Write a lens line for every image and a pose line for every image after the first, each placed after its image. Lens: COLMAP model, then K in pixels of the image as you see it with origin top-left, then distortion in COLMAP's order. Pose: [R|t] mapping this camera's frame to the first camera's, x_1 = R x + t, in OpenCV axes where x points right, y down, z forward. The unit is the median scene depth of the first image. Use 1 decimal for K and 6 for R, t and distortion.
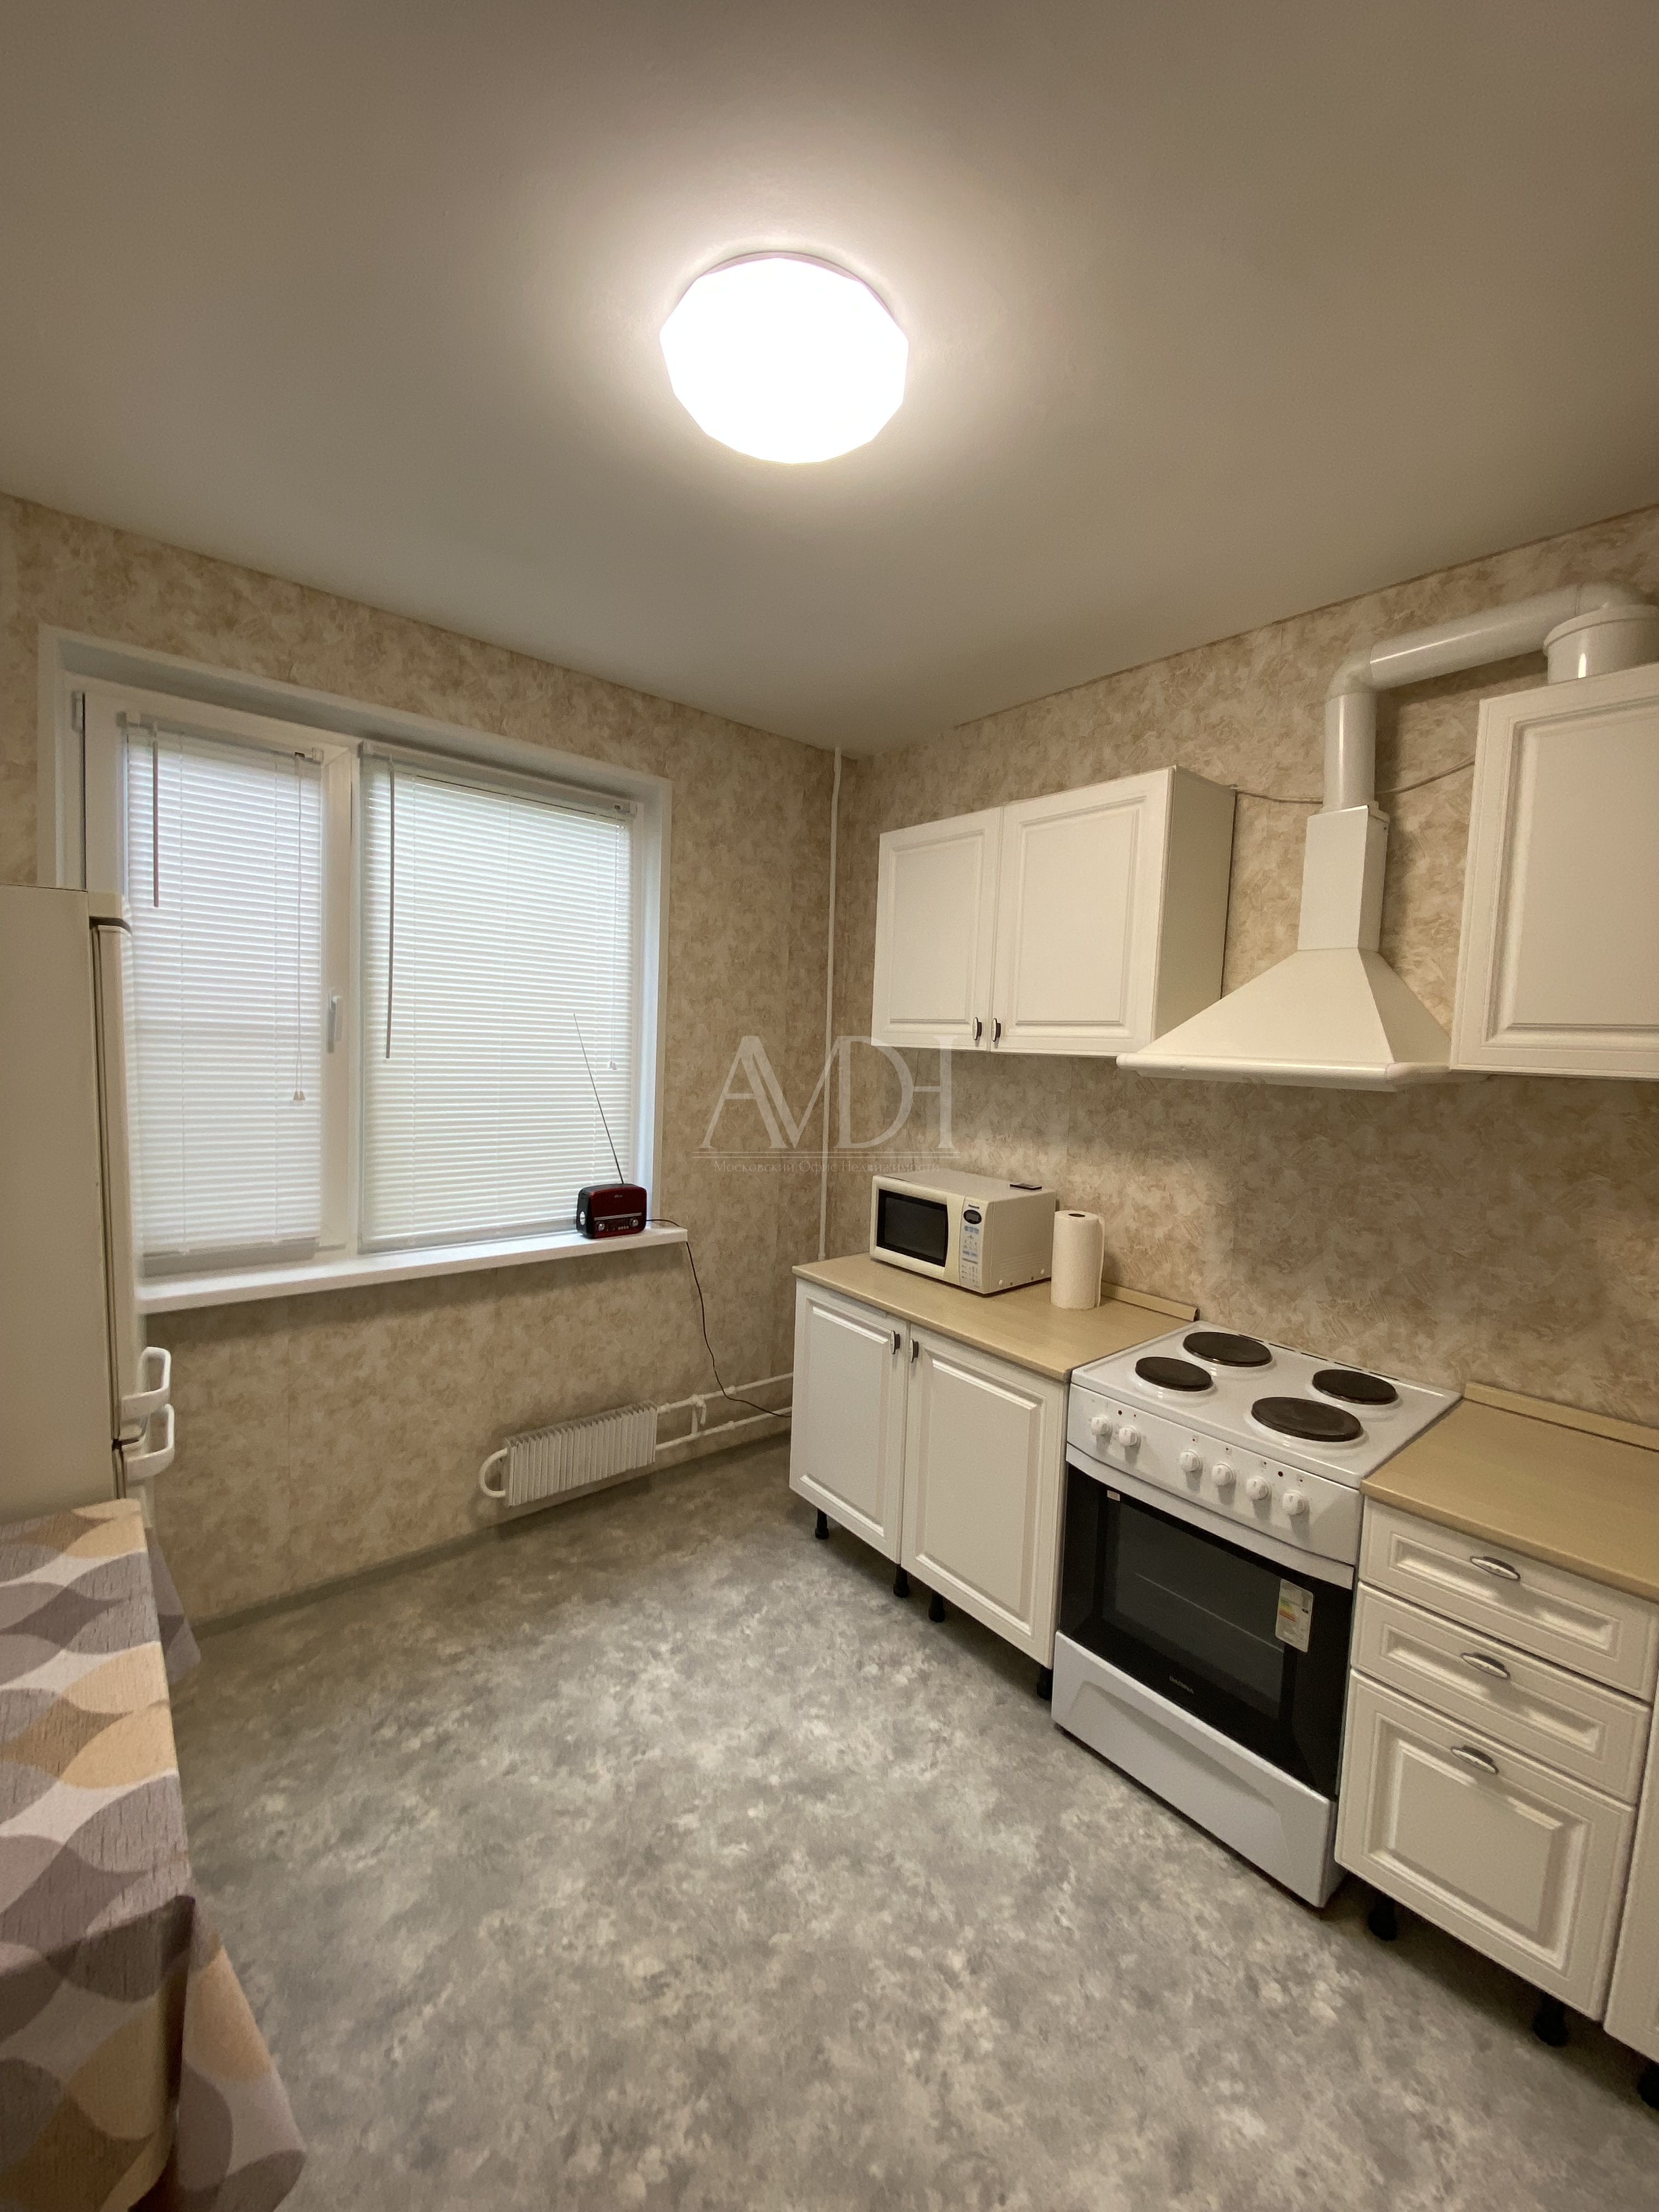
lens RADIAL K [[888.0, 0, 829.4], [0, 888.0, 1103.8], [0, 0, 1]] dist [0.017723, -0.019109]
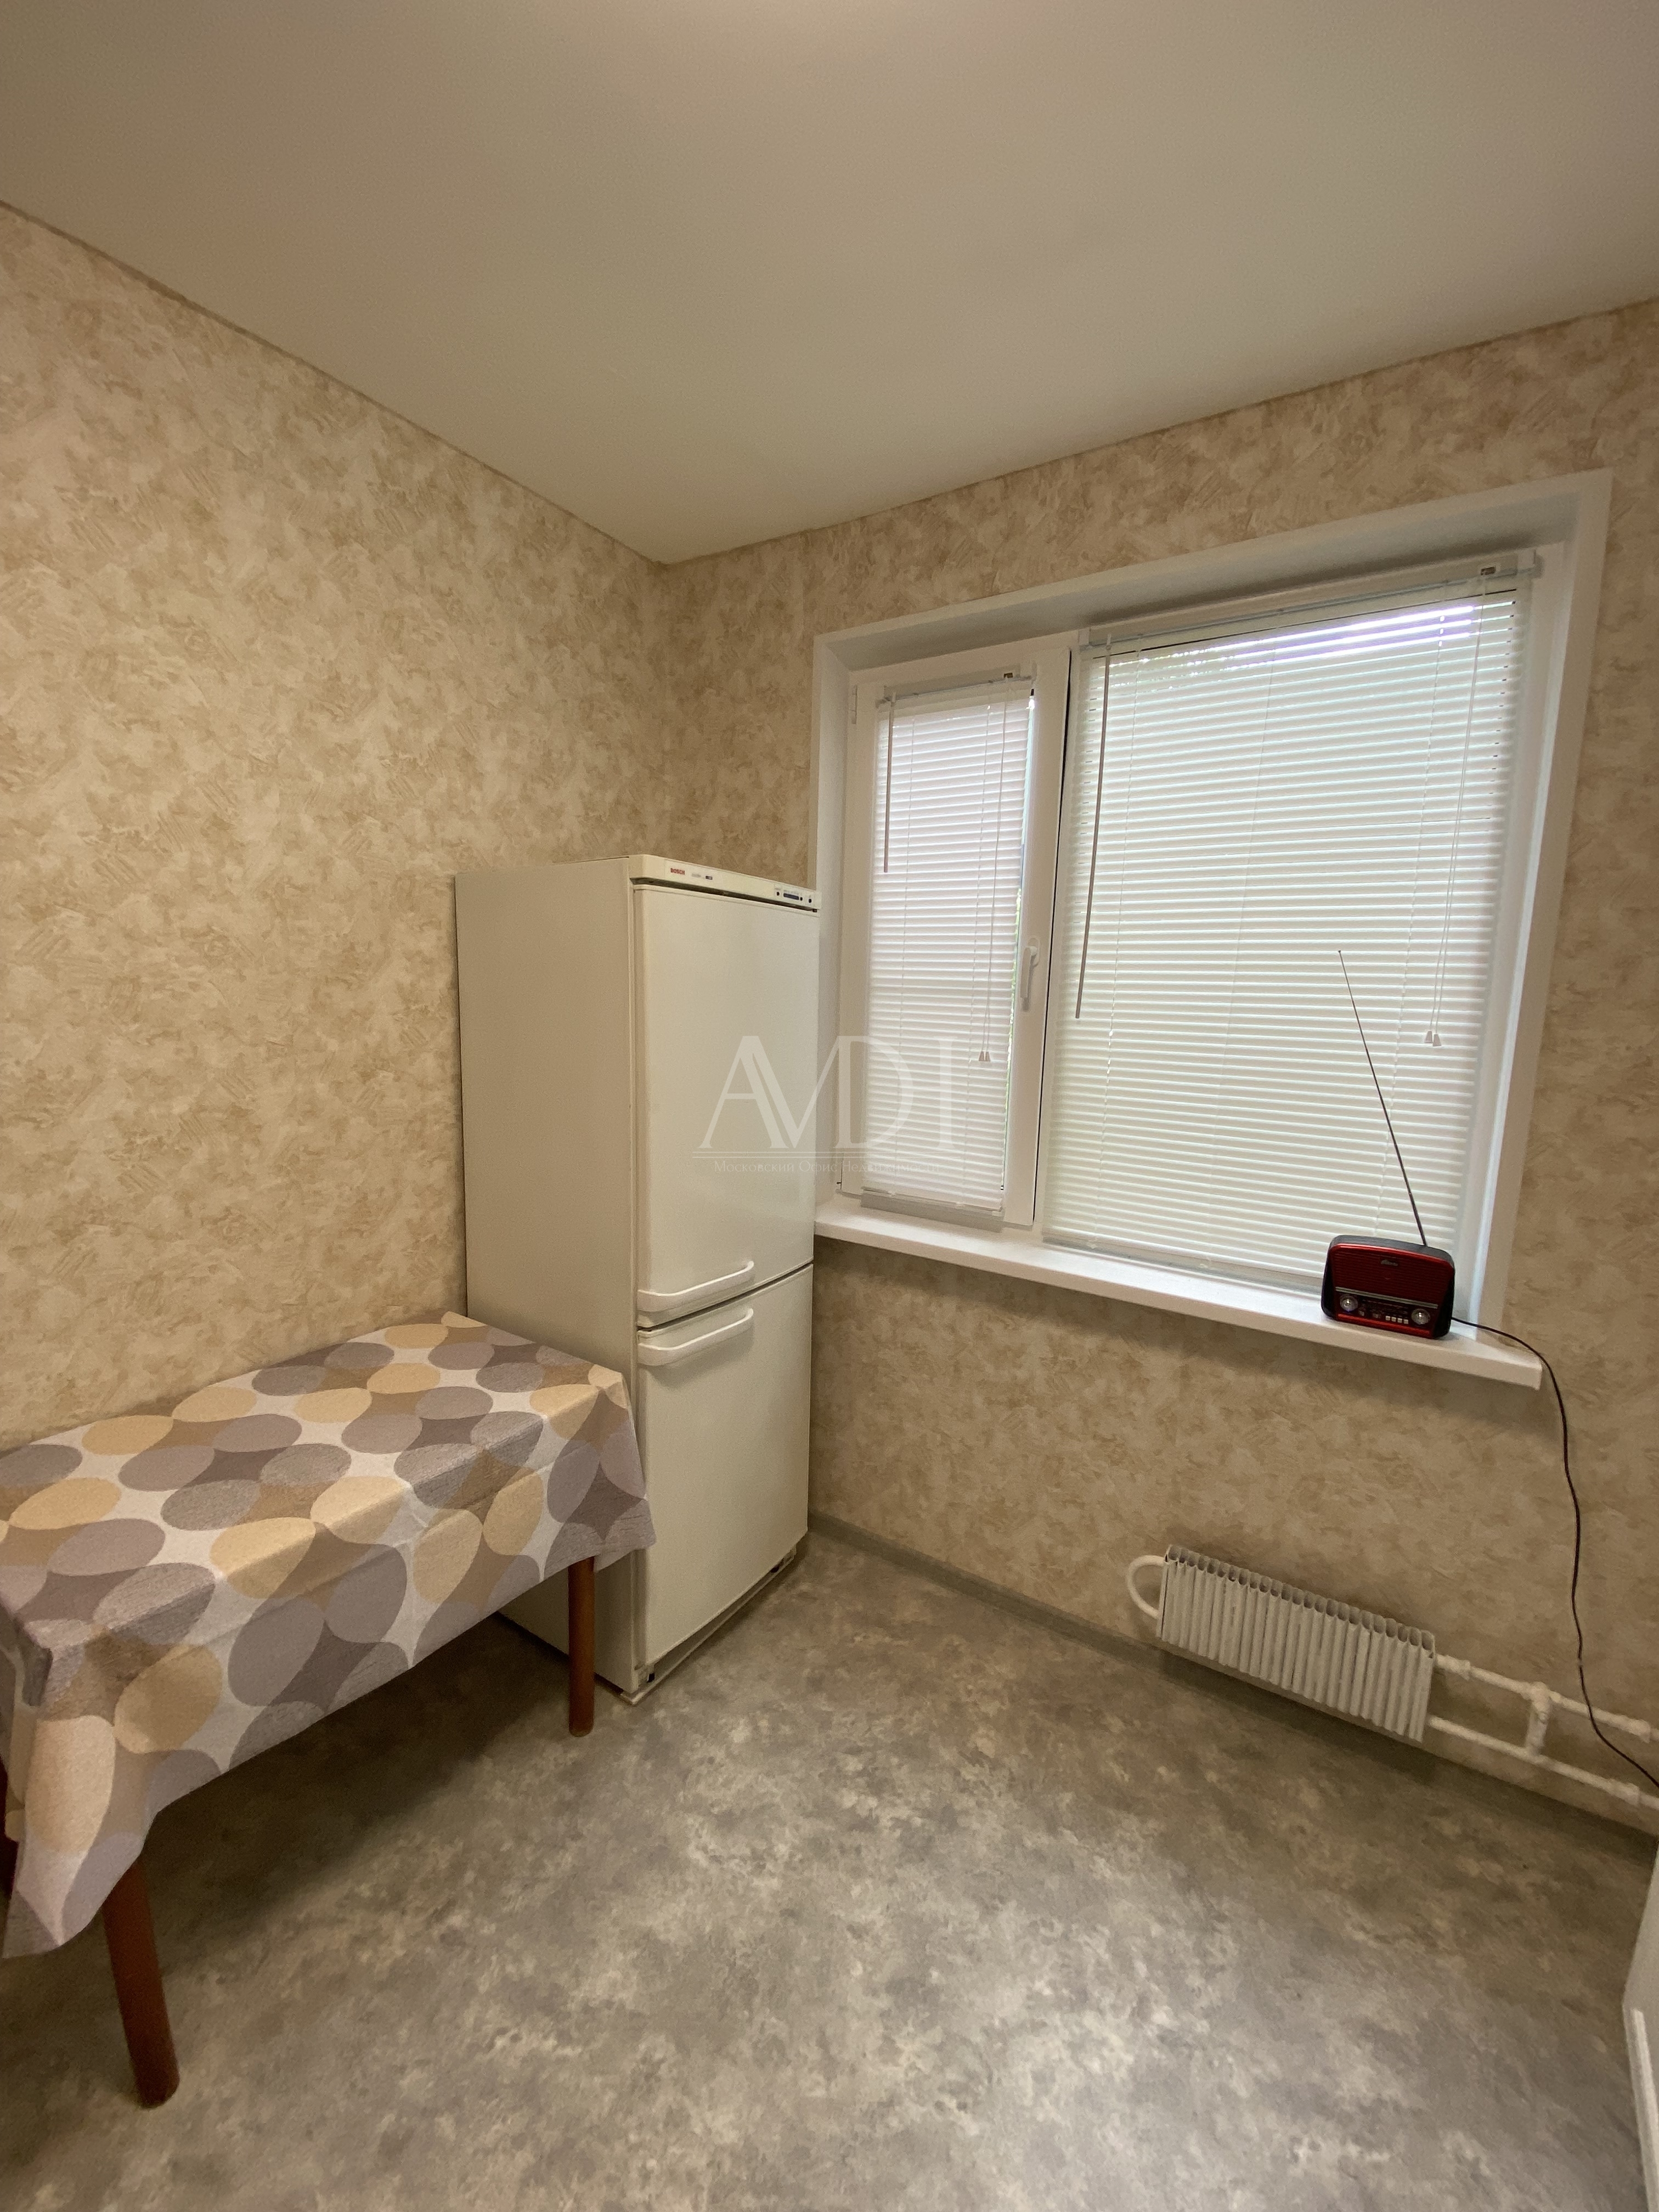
lens RADIAL K [[888.0, 0, 829.4], [0, 888.0, 1103.8], [0, 0, 1]] dist [0.017723, -0.019109]
pose [[0.296903, 0.097340, -0.949933, 0.234183], [-0.083030, 0.993655, 0.075869, -0.015524], [0.951291, 0.056347, 0.303101, 0.555504]]
